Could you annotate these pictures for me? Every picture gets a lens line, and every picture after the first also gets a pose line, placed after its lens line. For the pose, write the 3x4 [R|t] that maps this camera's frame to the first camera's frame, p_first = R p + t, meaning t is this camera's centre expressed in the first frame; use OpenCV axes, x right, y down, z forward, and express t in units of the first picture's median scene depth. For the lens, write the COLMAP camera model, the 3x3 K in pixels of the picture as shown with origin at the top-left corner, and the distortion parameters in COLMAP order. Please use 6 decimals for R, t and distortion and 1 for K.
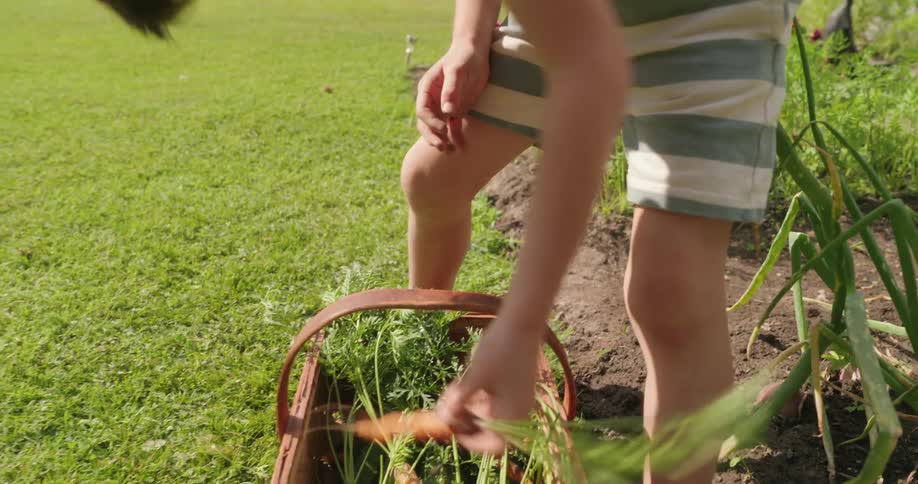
lens RADIAL K [[688.1, 0, 459.0], [0, 688.1, 242.0], [0, 0, 1]] dist [0.001453, -0.000442]
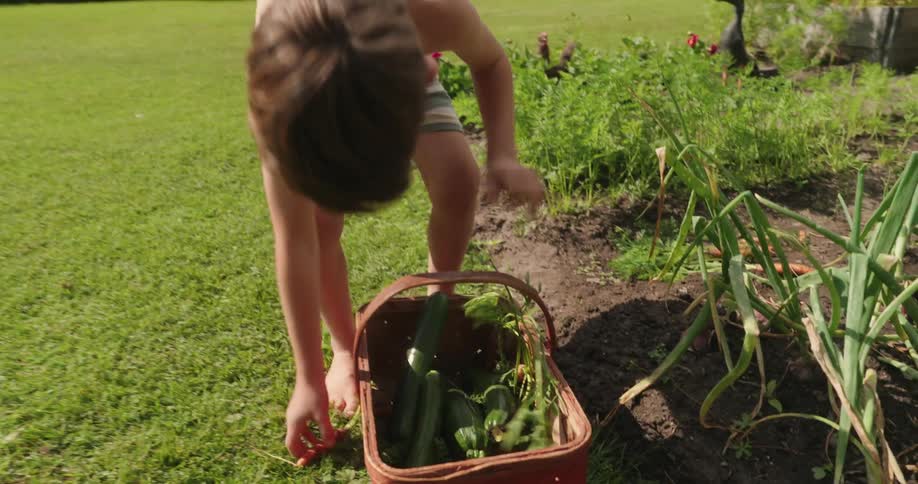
lens RADIAL K [[688.1, 0, 459.0], [0, 688.1, 242.0], [0, 0, 1]] dist [0.001453, -0.000442]
pose [[0.992817, -0.078729, 0.090088, -0.064723], [0.080206, 0.996695, -0.012896, 0.009338], [-0.088775, 0.020029, 0.995850, -0.190901]]
